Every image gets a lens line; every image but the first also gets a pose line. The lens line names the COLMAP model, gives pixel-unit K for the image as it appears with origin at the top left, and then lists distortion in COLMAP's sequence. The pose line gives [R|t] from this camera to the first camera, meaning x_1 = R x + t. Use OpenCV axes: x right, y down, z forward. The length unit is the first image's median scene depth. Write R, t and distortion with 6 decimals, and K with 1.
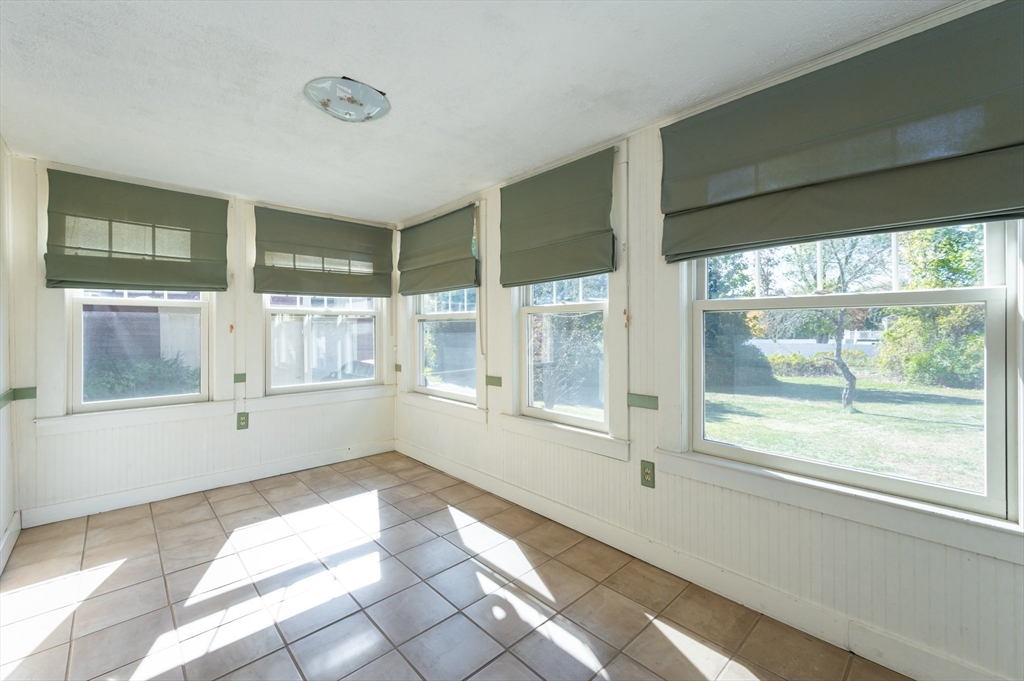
lens RADIAL K [[419.0, 0, 515.8], [0, 419.0, 335.7], [0, 0, 1]] dist [-0.000030, -0.000271]
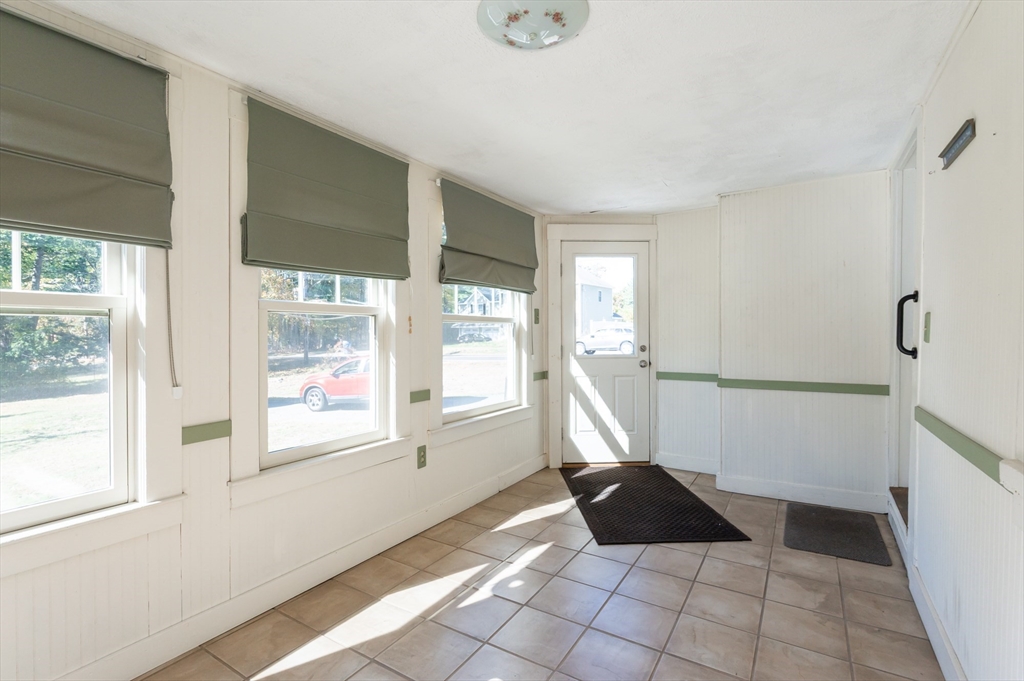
lens RADIAL K [[470.4, 0, 522.1], [0, 470.4, 335.6], [0, 0, 1]] dist [-0.003297, 0.000251]
pose [[-0.267412, -0.006148, 0.963563, -1.023509], [0.014518, 0.999840, 0.010409, -0.021505], [-0.963473, 0.016773, -0.267280, 1.059342]]
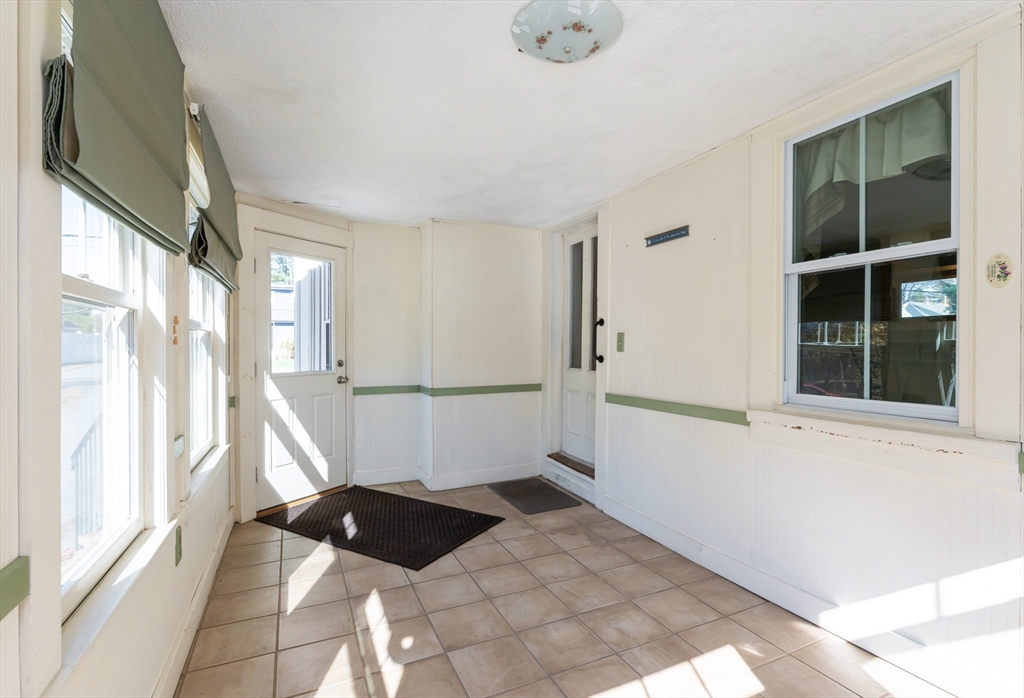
lens RADIAL K [[477.8, 0, 515.1], [0, 477.8, 348.7], [0, 0, 1]] dist [-0.001381, -0.000192]
pose [[-0.949345, 0.000530, 0.314236, -0.495179], [0.005515, 0.999873, 0.014976, -0.019879], [-0.314188, 0.015951, -0.949227, 1.572083]]
